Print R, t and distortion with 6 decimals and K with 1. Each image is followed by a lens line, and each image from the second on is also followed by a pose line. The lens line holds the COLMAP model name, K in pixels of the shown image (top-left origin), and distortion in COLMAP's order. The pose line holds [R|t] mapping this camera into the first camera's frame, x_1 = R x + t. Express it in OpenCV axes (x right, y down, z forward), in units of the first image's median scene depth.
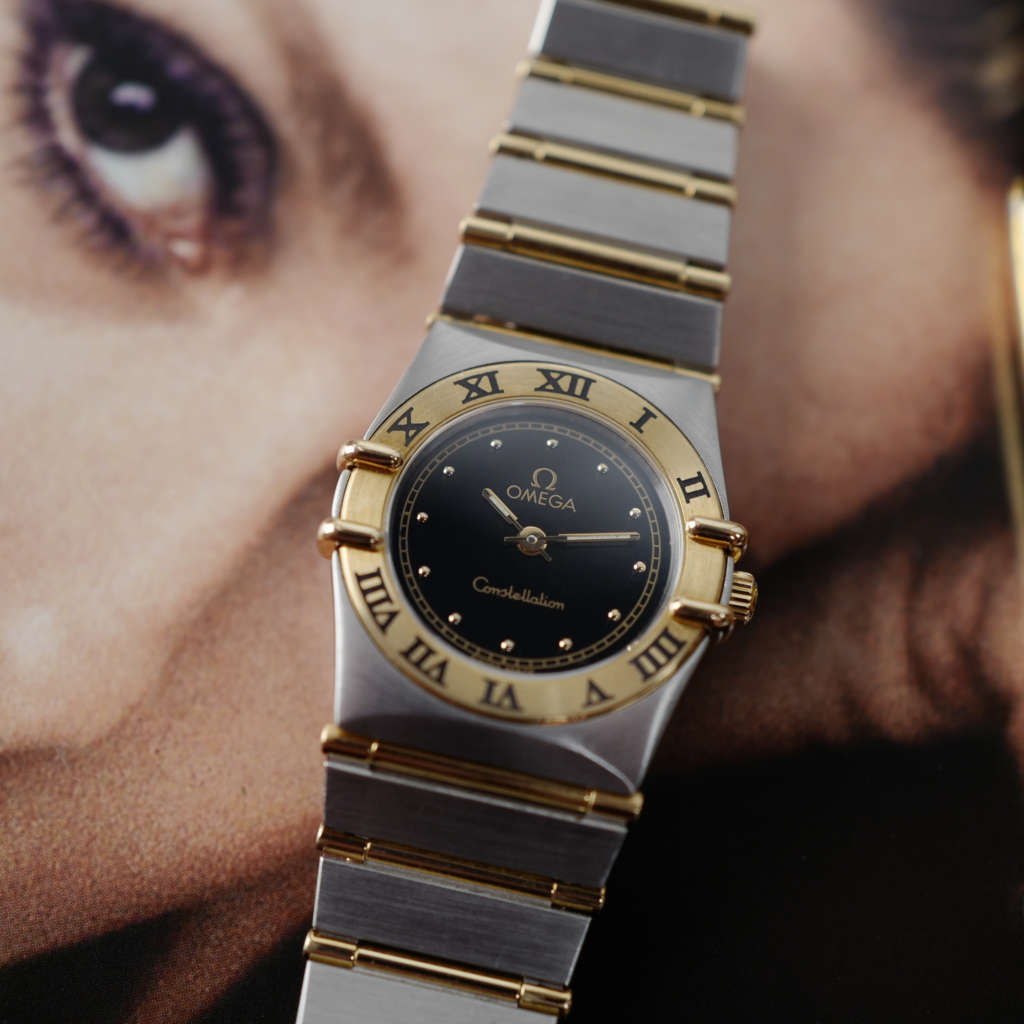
lens RADIAL K [[1970.3, 0, 509.2], [0, 1970.3, 515.4], [0, 0, 1]] dist [-0.023088, 0.000000]
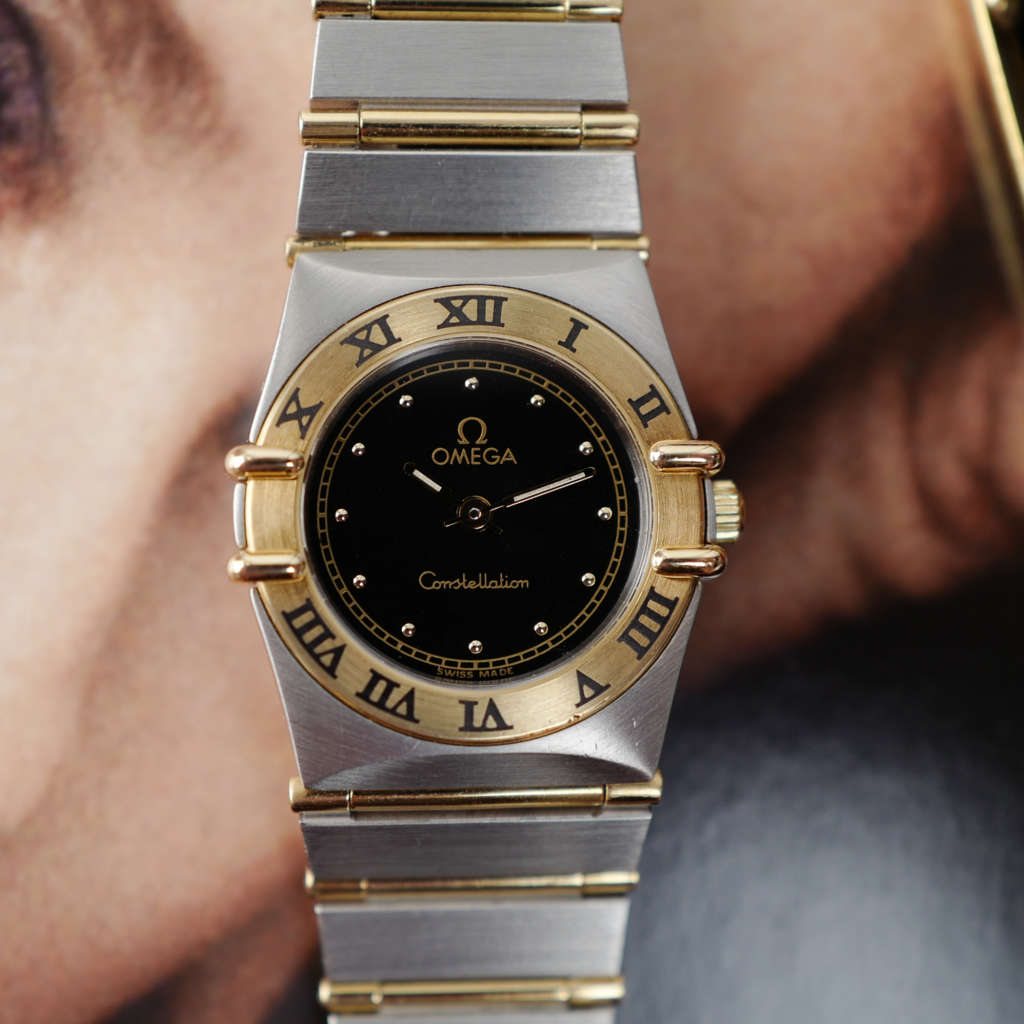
lens RADIAL K [[2226.3, 0, 518.0], [0, 2226.3, 509.0], [0, 0, 1]] dist [-0.031940, 0.000000]
pose [[0.975262, -0.218782, 0.031591, -0.000151], [0.199133, 0.931590, 0.304117, -0.267871], [-0.095965, -0.290302, 0.952111, 0.089974]]
